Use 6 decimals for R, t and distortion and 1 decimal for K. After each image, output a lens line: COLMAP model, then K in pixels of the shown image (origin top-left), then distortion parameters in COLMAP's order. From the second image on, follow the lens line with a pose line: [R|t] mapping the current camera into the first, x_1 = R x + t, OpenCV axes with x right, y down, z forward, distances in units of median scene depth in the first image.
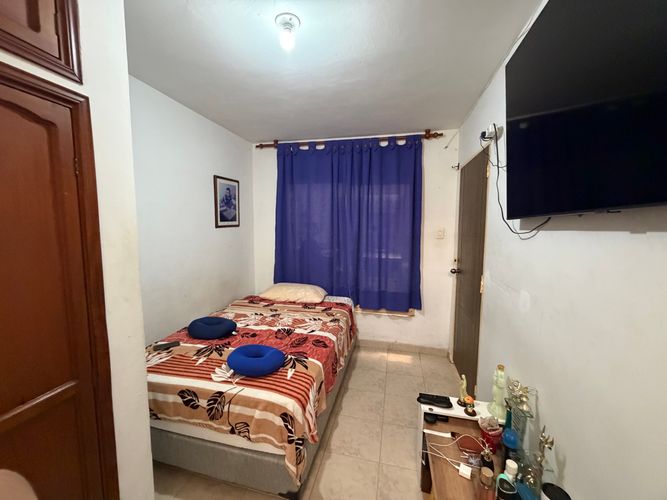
lens RADIAL K [[266.9, 0, 331.4], [0, 266.9, 247.2], [0, 0, 1]] dist [0.000977, 0.001049]
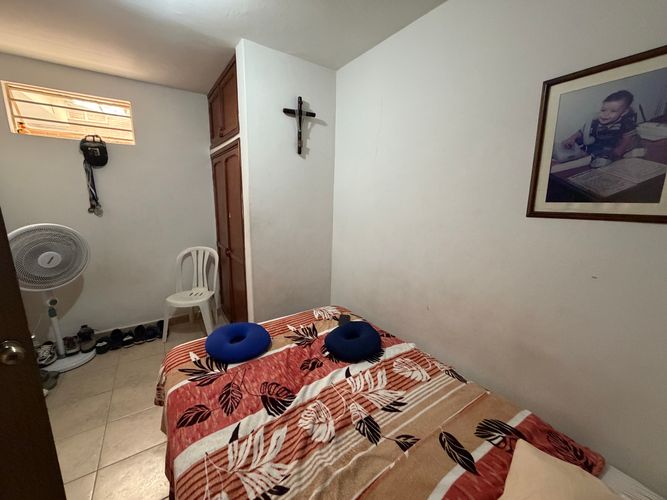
lens RADIAL K [[266.9, 0, 327.5], [0, 266.9, 244.9], [0, 0, 1]] dist [0.000977, 0.001049]
pose [[-0.680411, 0.120177, -0.722910, 0.090100], [-0.087188, 0.966180, 0.242680, -0.102865], [0.727625, 0.228151, -0.646922, 1.048137]]
